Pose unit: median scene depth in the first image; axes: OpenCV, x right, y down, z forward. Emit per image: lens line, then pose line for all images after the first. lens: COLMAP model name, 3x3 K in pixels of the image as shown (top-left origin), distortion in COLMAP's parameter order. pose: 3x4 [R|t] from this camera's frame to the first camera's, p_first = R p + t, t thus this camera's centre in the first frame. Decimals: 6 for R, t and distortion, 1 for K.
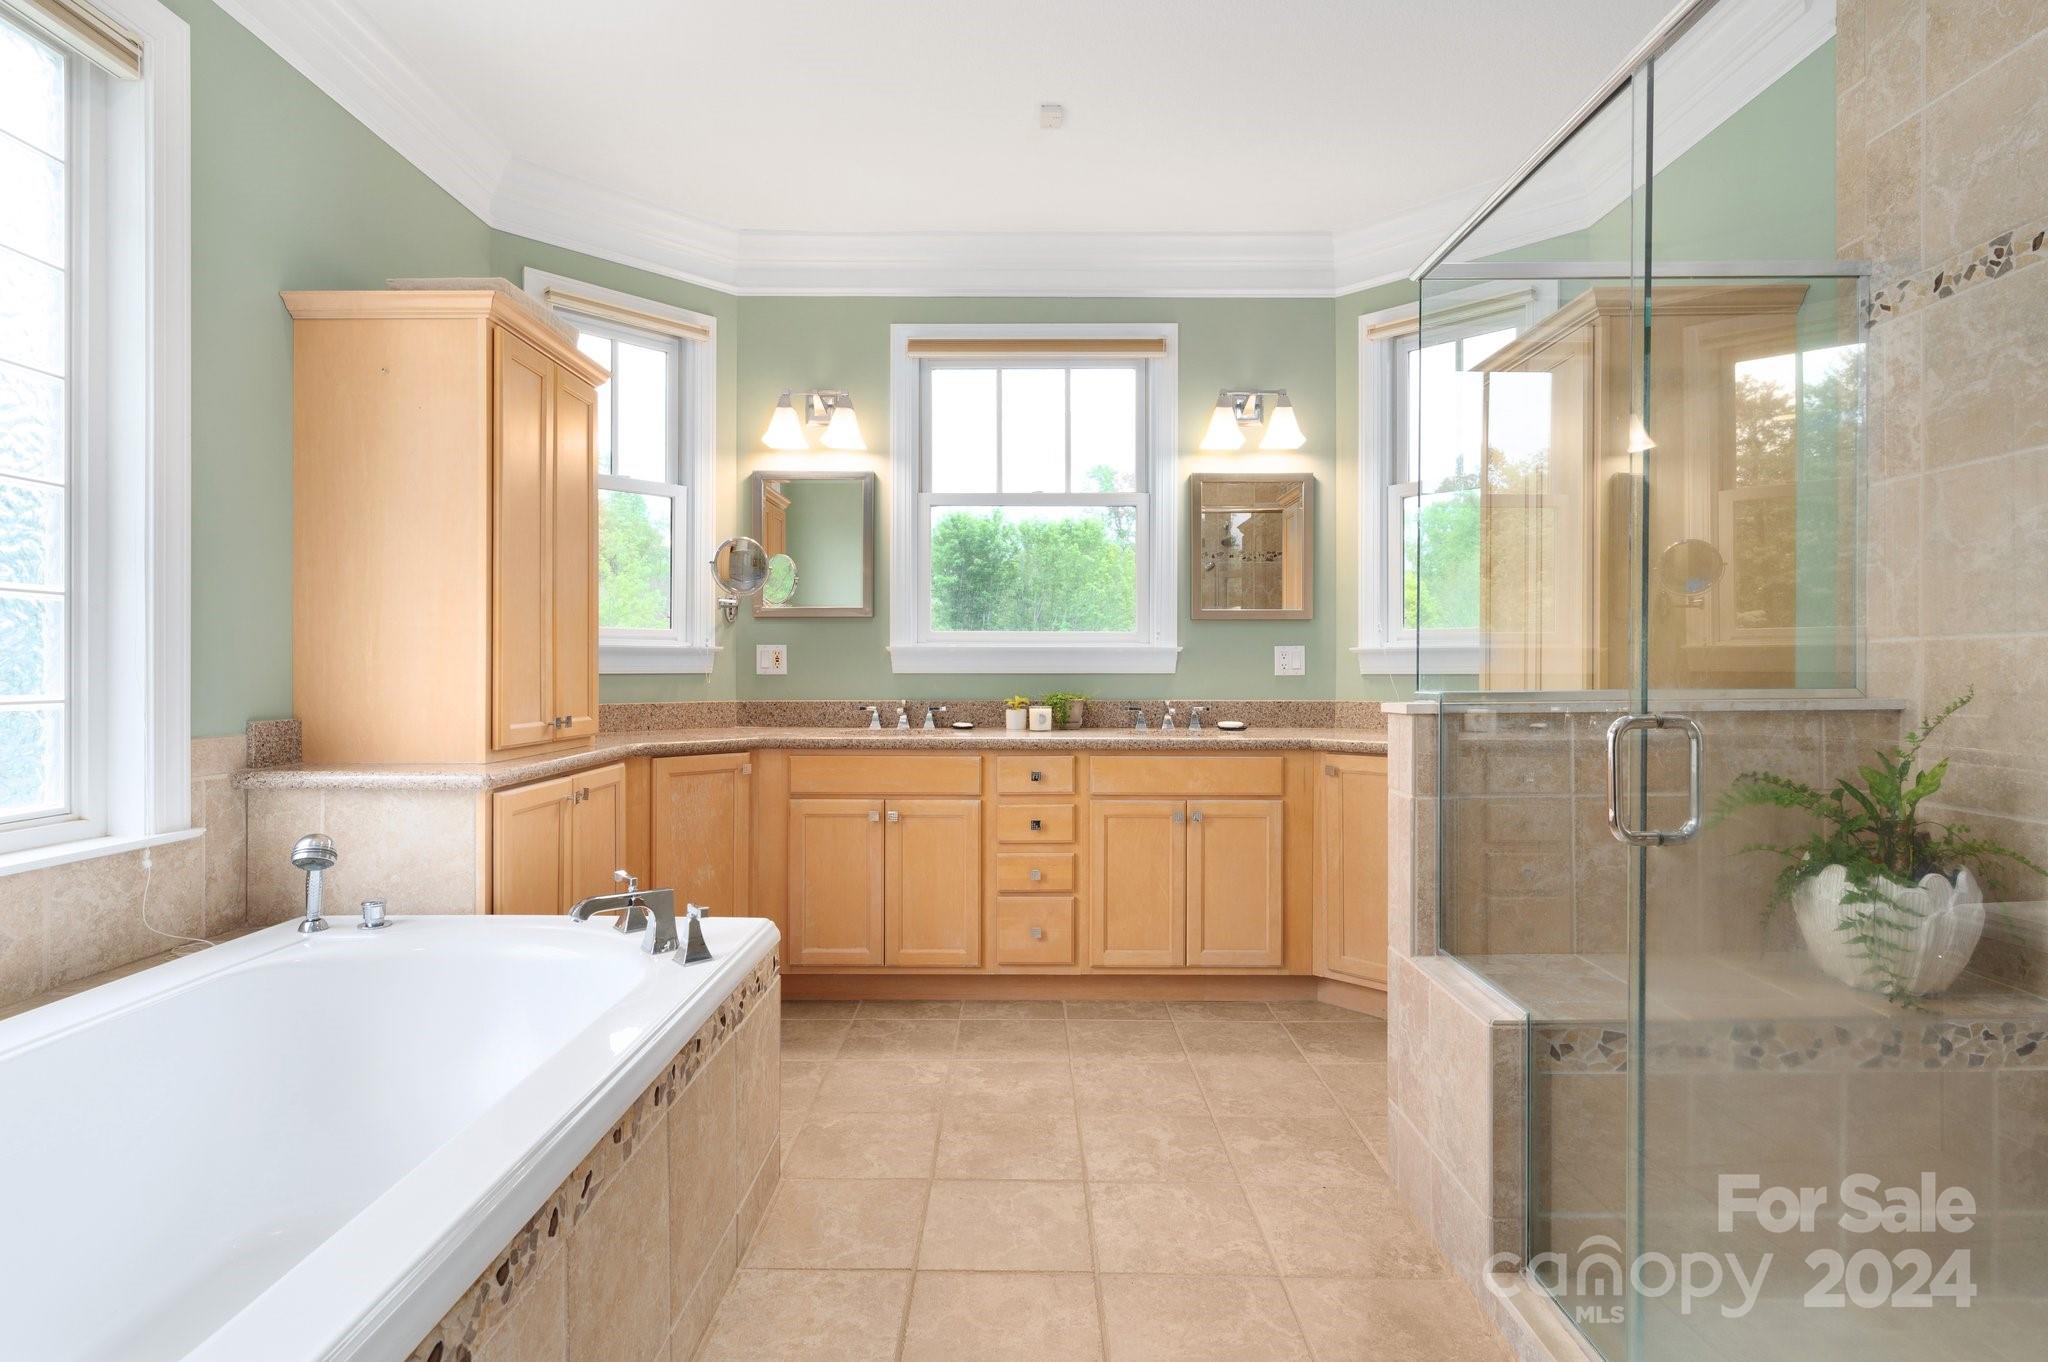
lens RADIAL K [[979.3, 0, 1022.0], [0, 979.3, 673.8], [0, 0, 1]] dist [-0.000907, -0.000099]
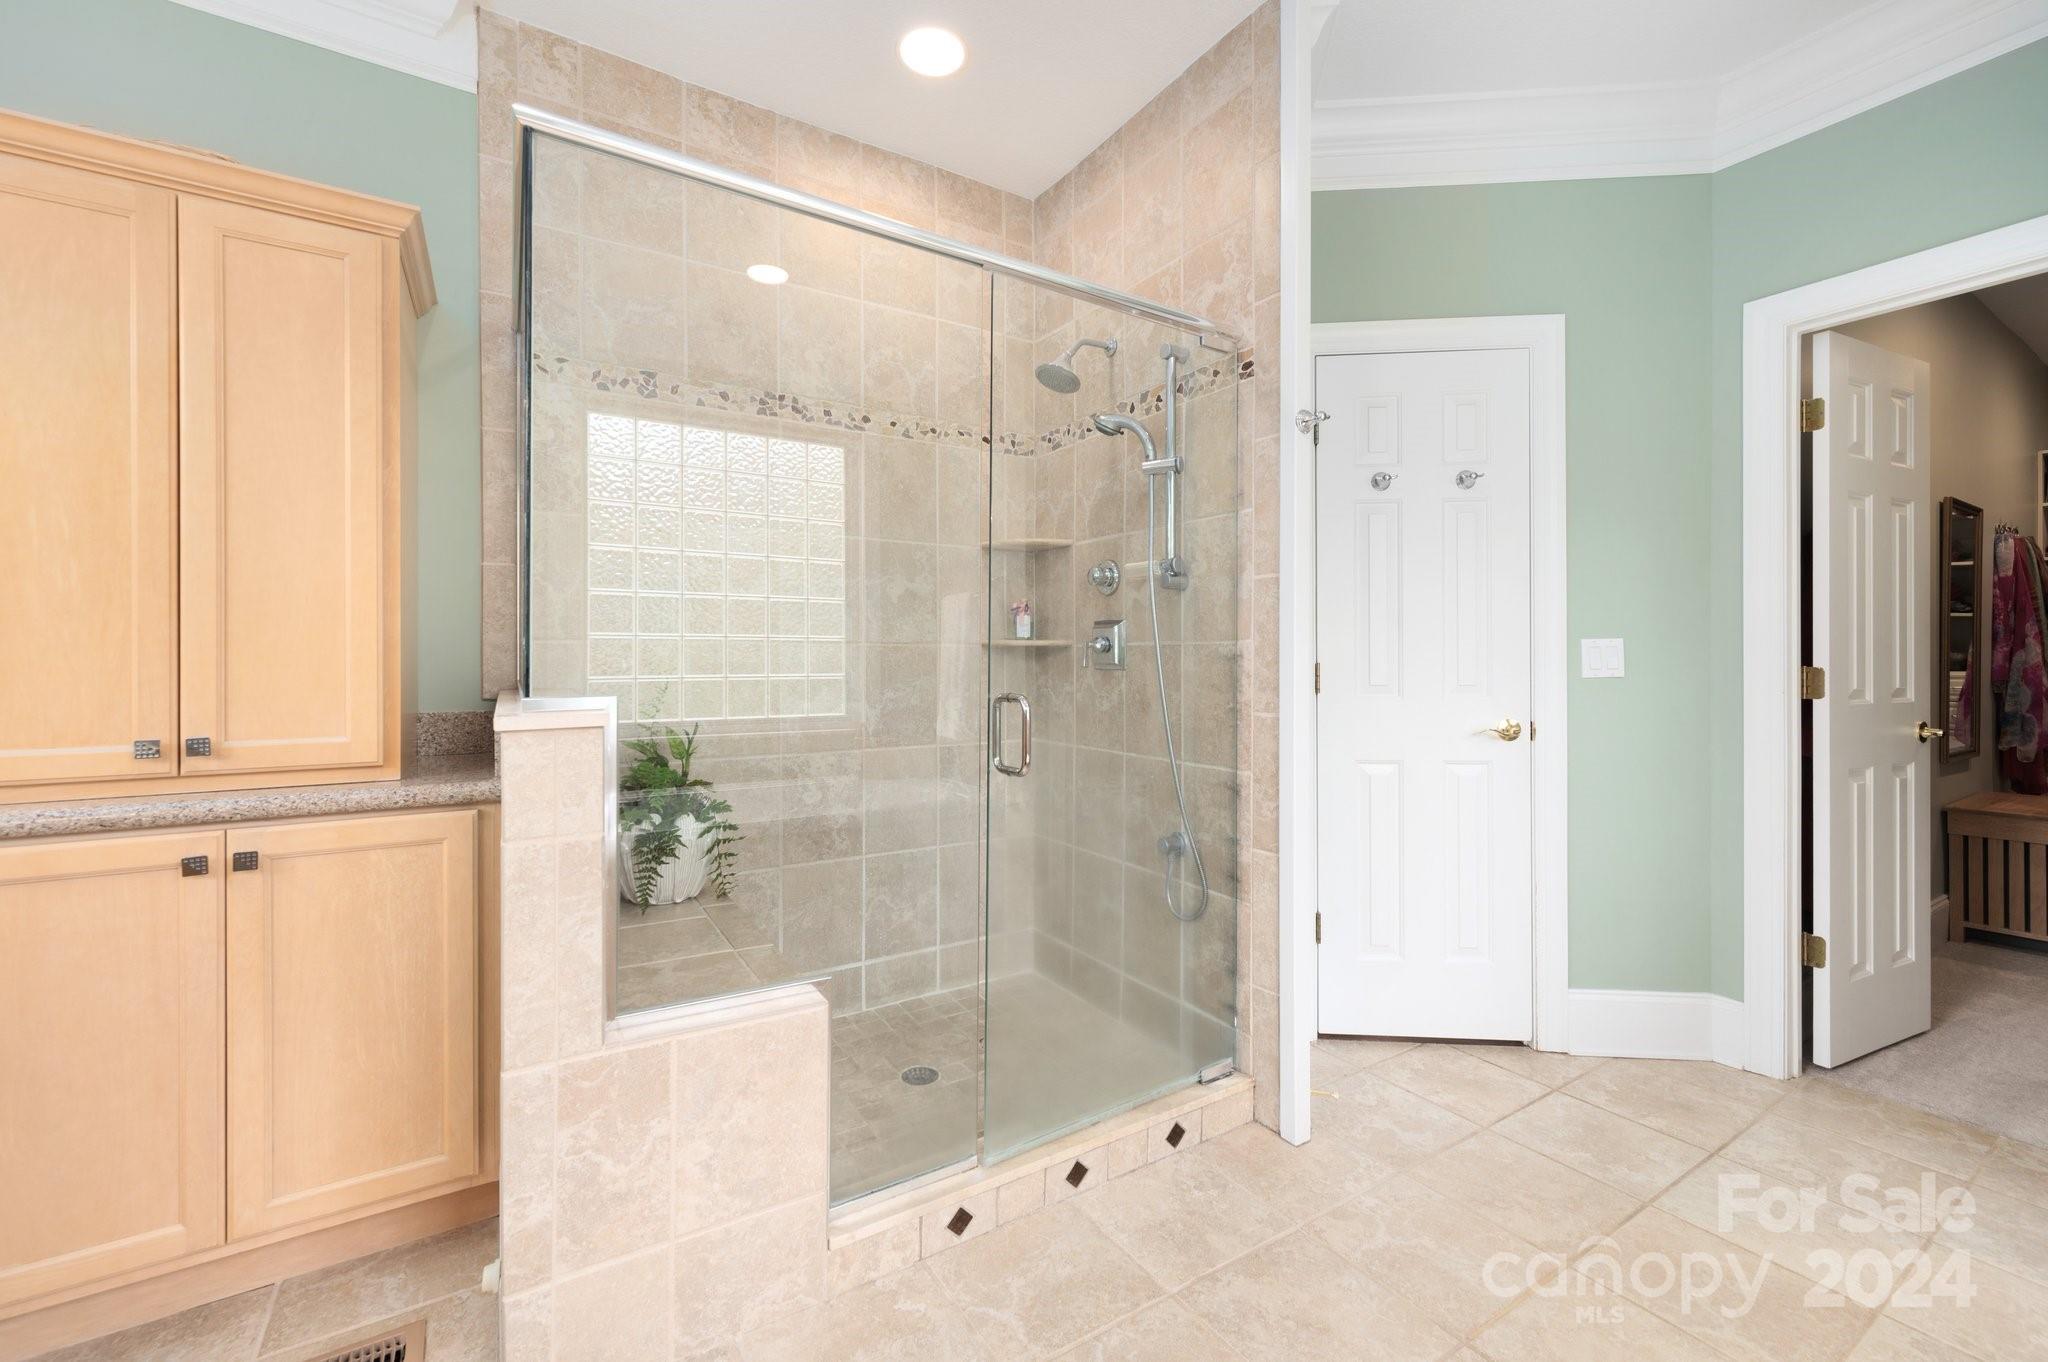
lens RADIAL K [[815.2, 0, 1020.5], [0, 815.2, 673.6], [0, 0, 1]] dist [0.000253, -0.000305]
pose [[-0.521408, -0.002924, 0.853303, -0.329840], [0.006016, 0.999957, 0.007102, 0.002762], [-0.853286, 0.008837, -0.521368, 1.130081]]
